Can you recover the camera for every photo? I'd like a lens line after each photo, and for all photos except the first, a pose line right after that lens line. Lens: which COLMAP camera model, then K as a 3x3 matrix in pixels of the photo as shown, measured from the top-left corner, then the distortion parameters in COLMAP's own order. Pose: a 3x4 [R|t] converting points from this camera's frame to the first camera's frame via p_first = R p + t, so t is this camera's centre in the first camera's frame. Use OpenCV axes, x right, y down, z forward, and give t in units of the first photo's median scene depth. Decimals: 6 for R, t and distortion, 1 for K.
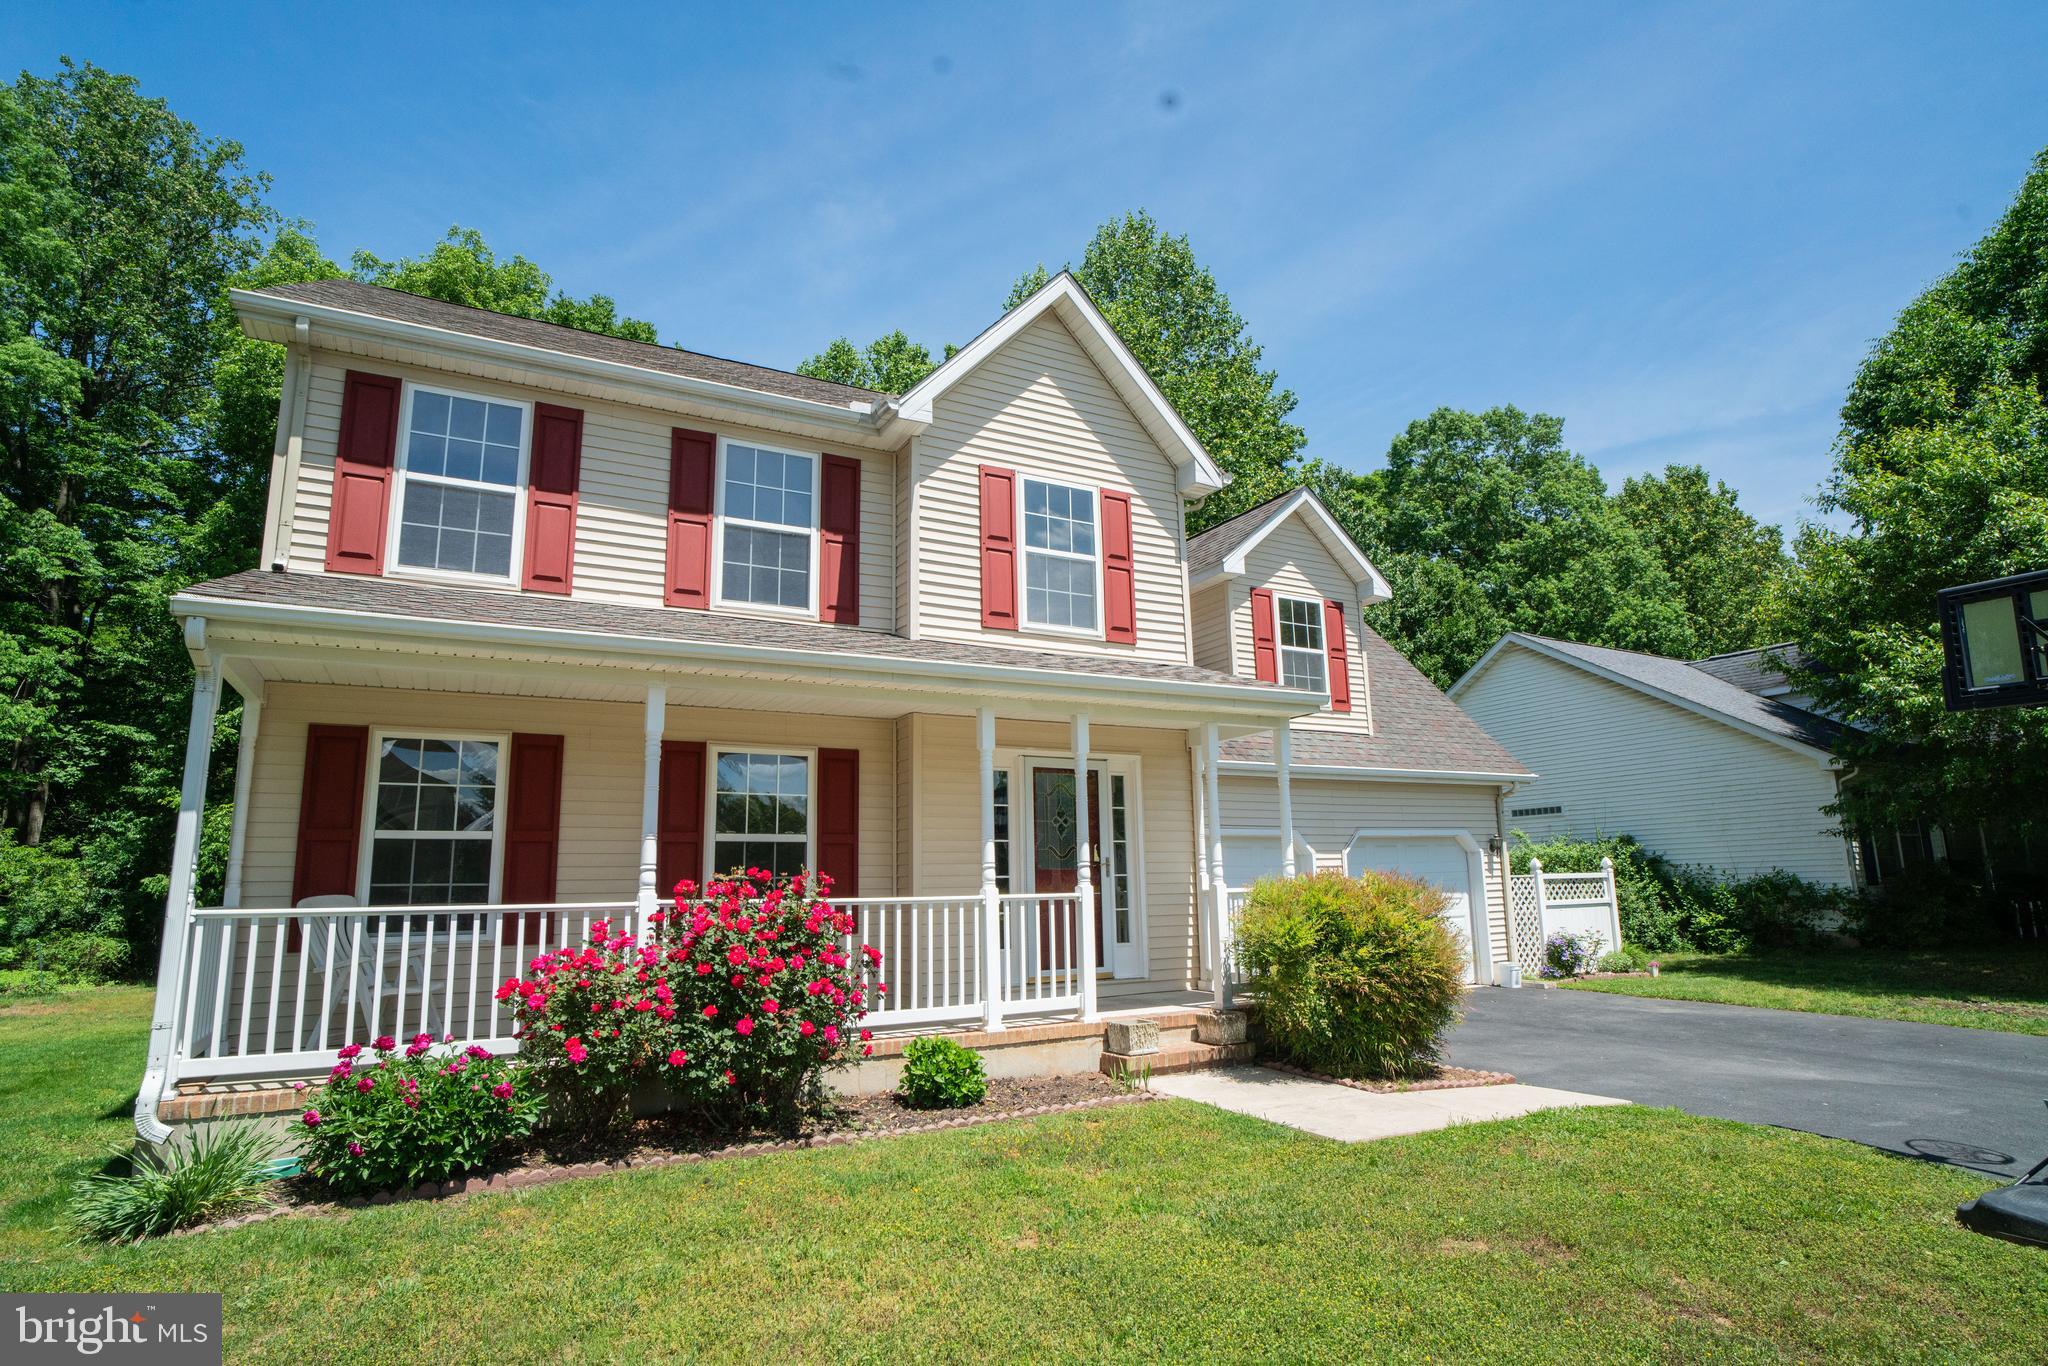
lens RADIAL K [[1078.1, 0, 1020.3], [0, 1078.1, 696.5], [0, 0, 1]] dist [-0.060300, 0.030162]
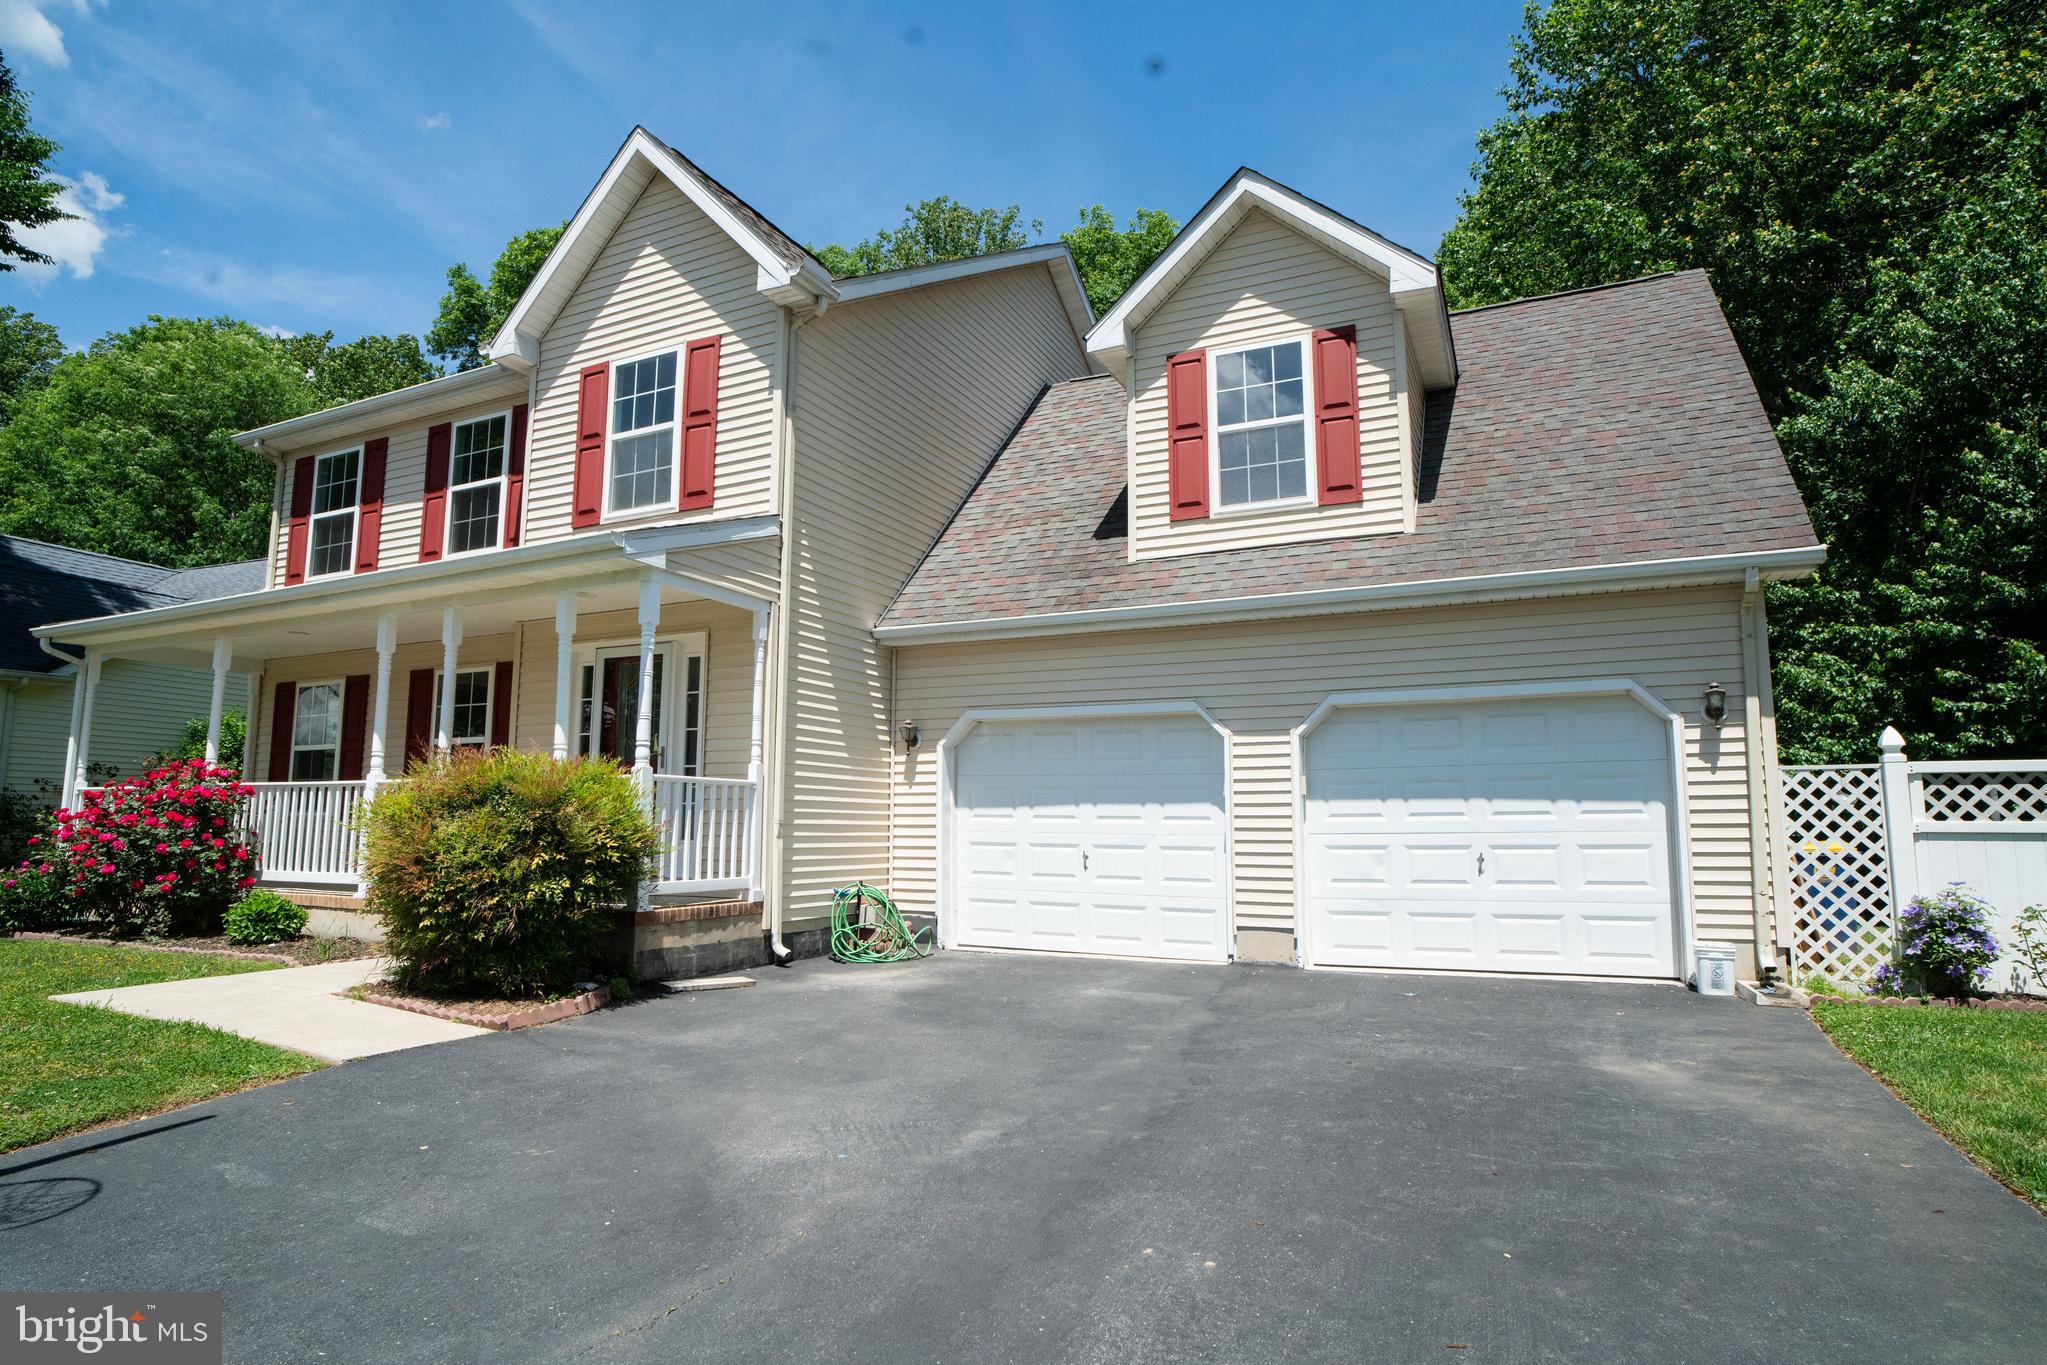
lens RADIAL K [[1077.6, 0, 1019.8], [0, 1077.6, 696.0], [0, 0, 1]] dist [-0.060300, 0.030162]
pose [[0.583777, -0.061796, -0.809559, 0.947638], [0.132820, 0.990936, 0.020136, 0.120117], [0.800977, -0.119281, 0.586693, 0.665147]]
